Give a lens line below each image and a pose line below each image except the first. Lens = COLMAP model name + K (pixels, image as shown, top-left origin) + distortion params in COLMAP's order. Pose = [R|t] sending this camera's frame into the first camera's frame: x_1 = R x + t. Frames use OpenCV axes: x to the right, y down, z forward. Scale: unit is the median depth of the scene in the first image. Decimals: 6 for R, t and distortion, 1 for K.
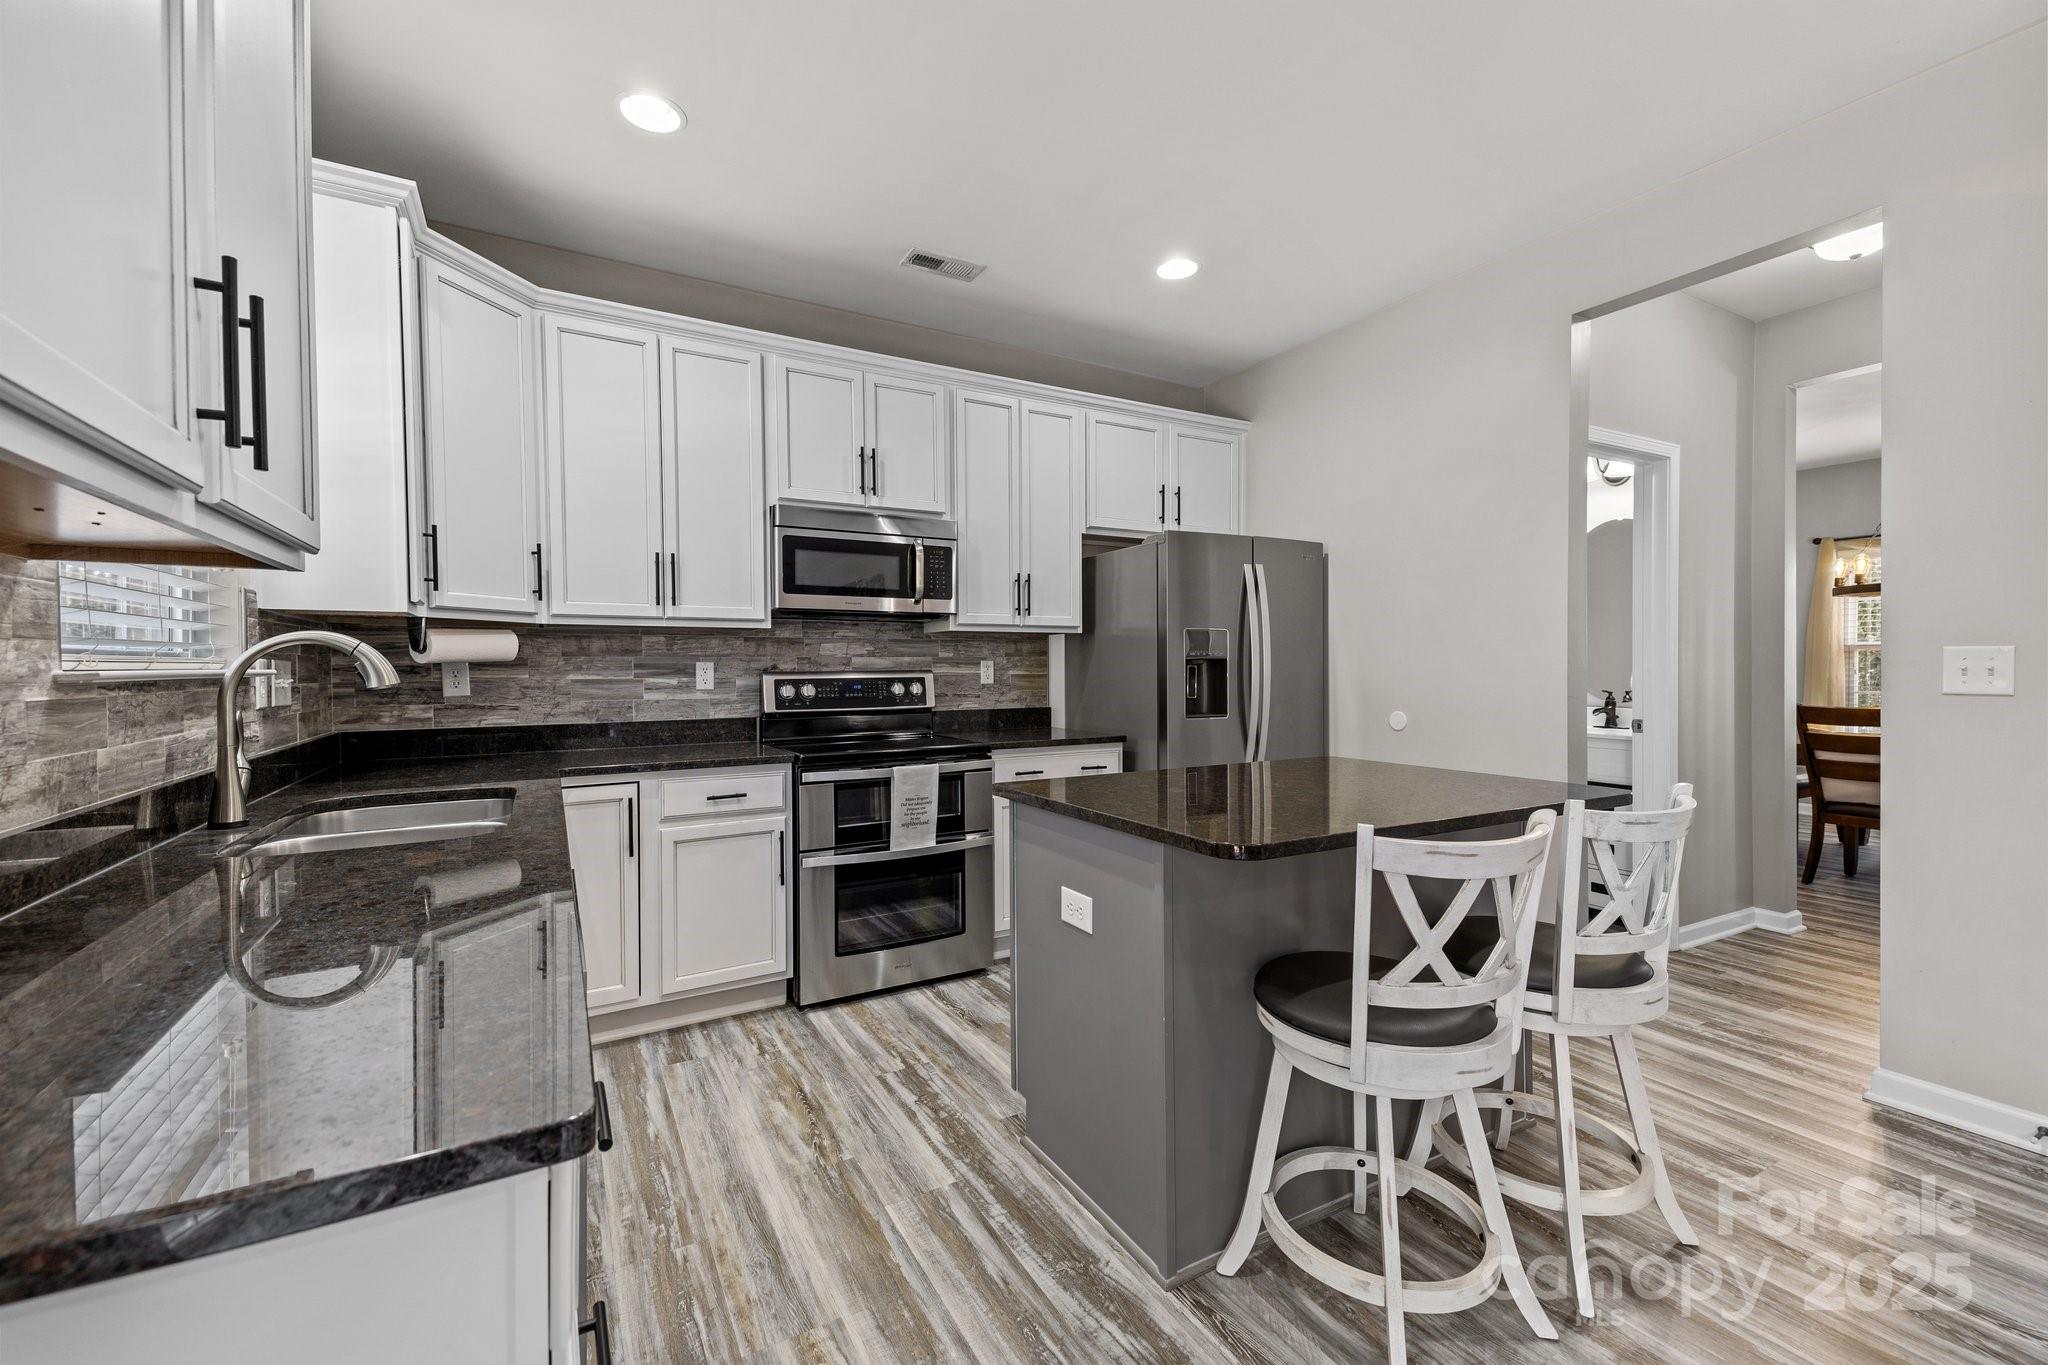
lens RADIAL K [[835.8, 0, 1015.5], [0, 835.8, 694.8], [0, 0, 1]] dist [0.025139, -0.000404]
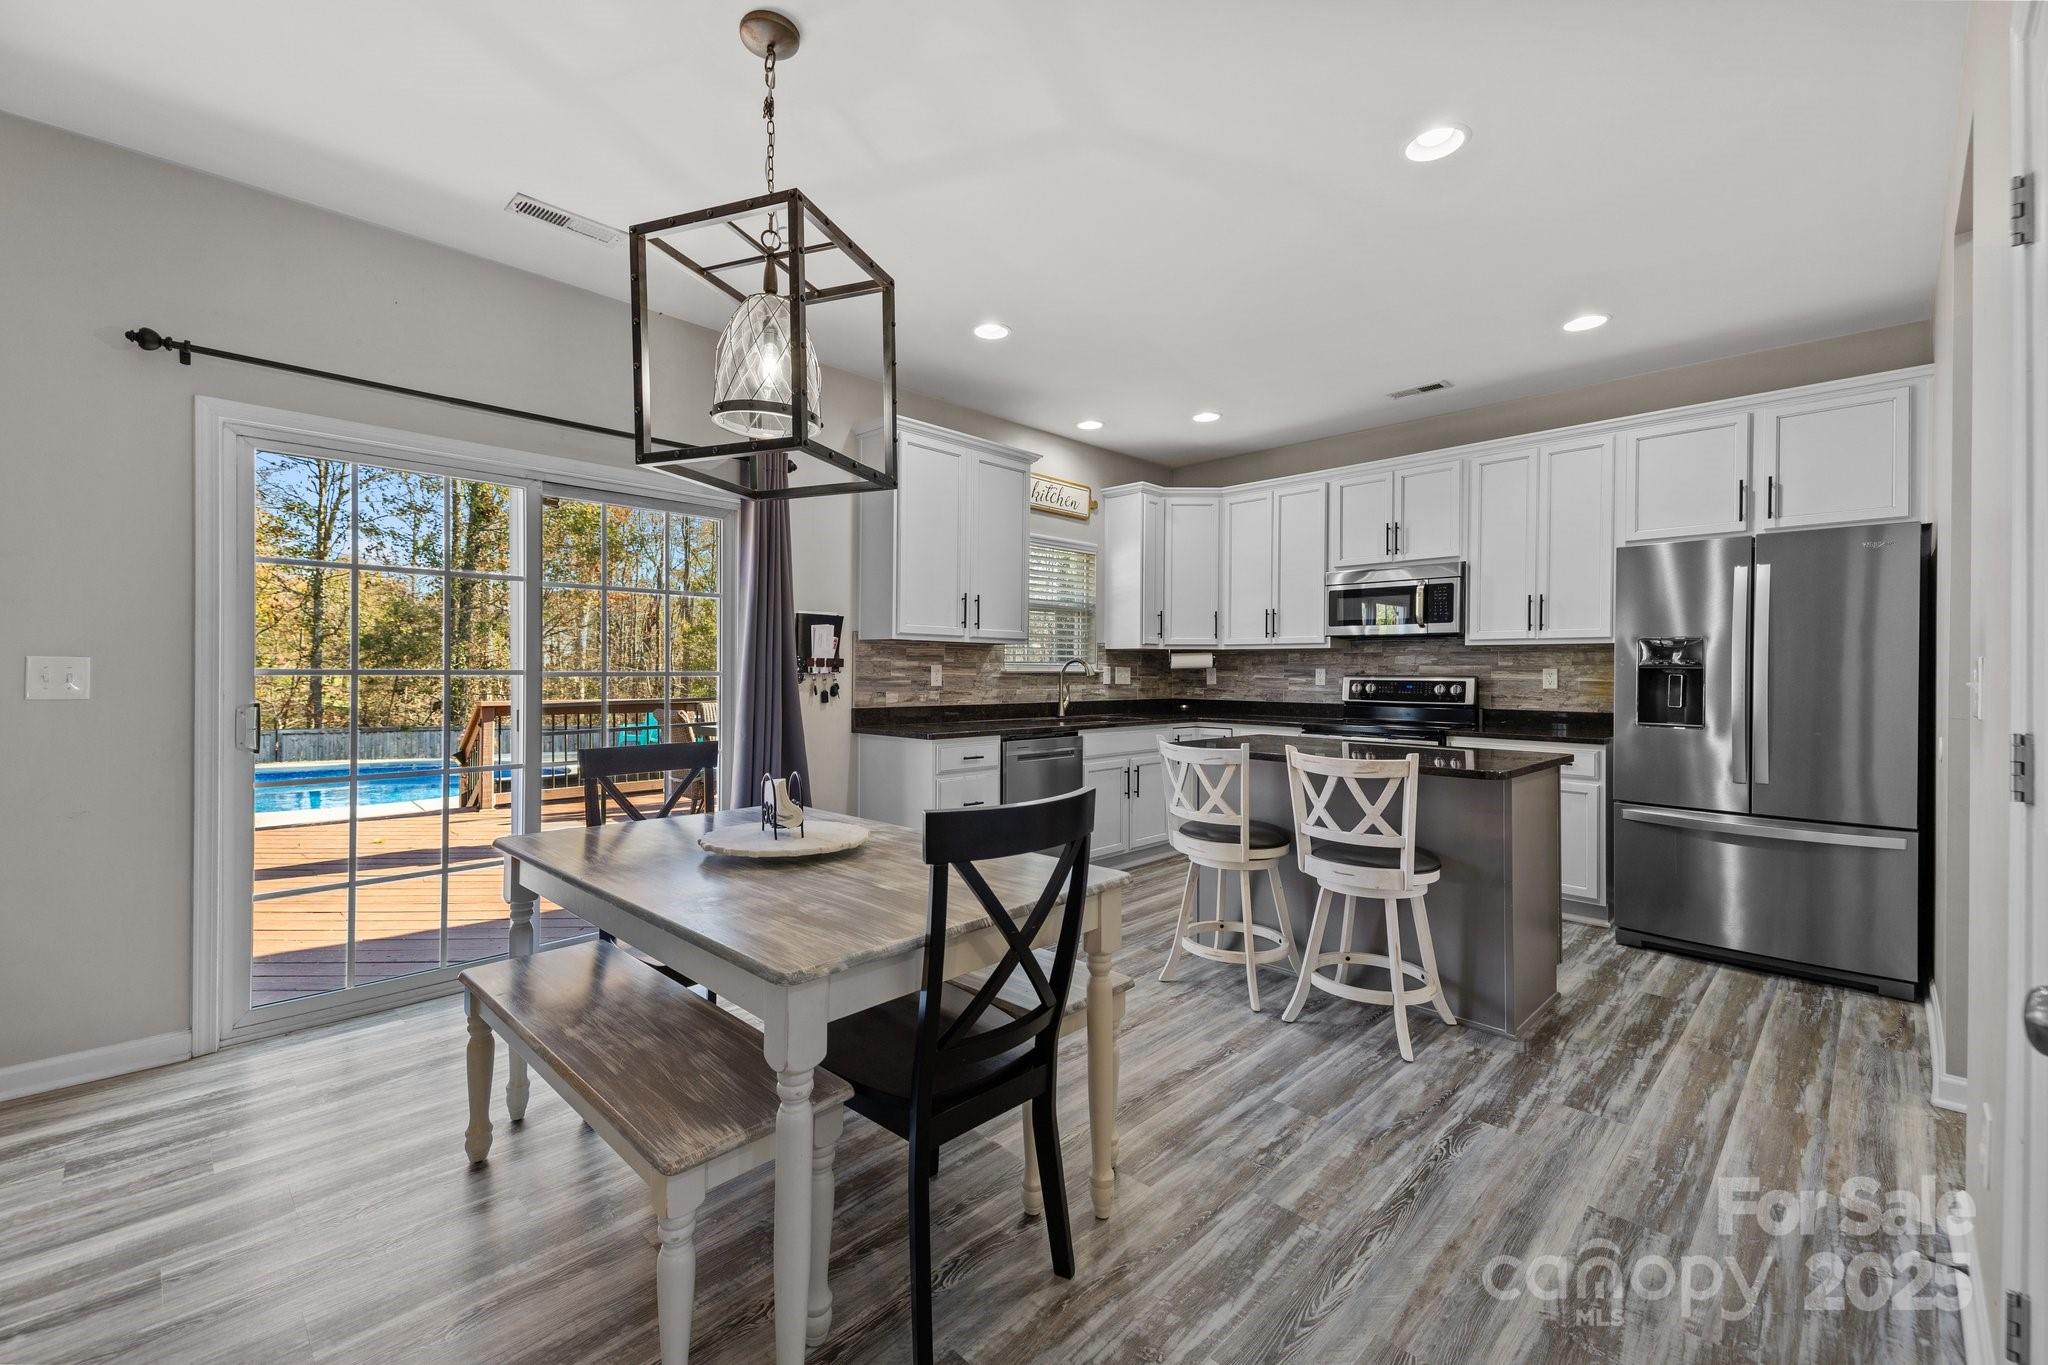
lens RADIAL K [[835.8, 0, 1009.2], [0, 835.8, 684.3], [0, 0, 1]] dist [0.025139, -0.000404]
pose [[0.285923, 0.019110, -0.958062, 0.967554], [-0.043788, 0.999017, 0.006859, 0.006232], [0.957252, 0.039991, 0.286479, -0.048301]]
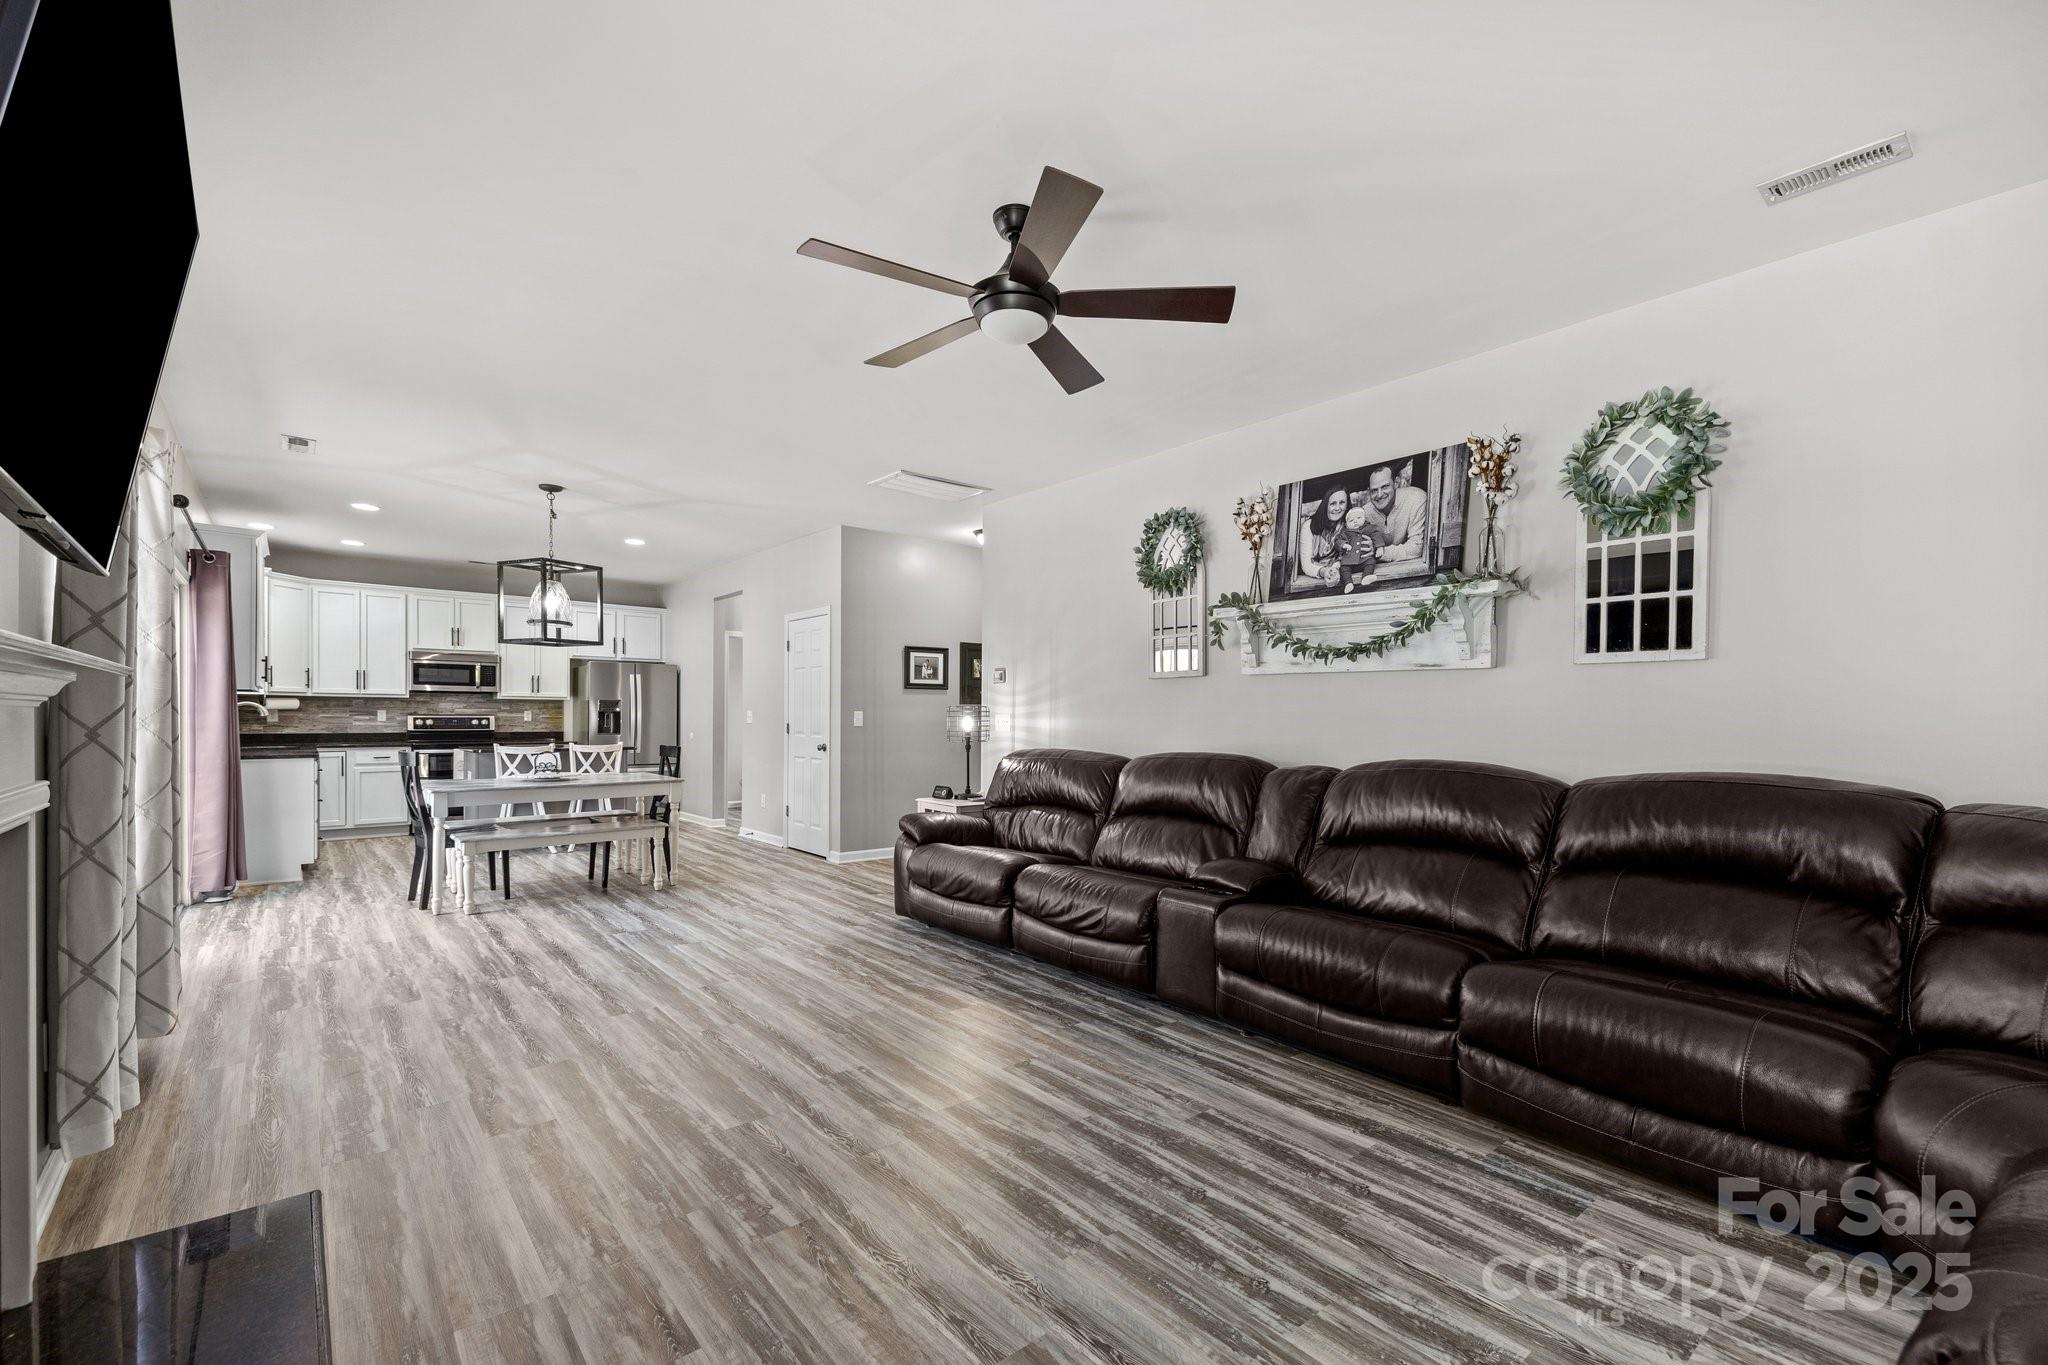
lens RADIAL K [[864.2, 0, 1005.4], [0, 864.2, 689.5], [0, 0, 1]] dist [0.024973, -0.000669]
pose [[0.984070, 0.012646, 0.177330, 0.926417], [-0.000196, 0.997543, -0.070054, 0.075889], [-0.177780, 0.068903, 0.981655, -1.760180]]
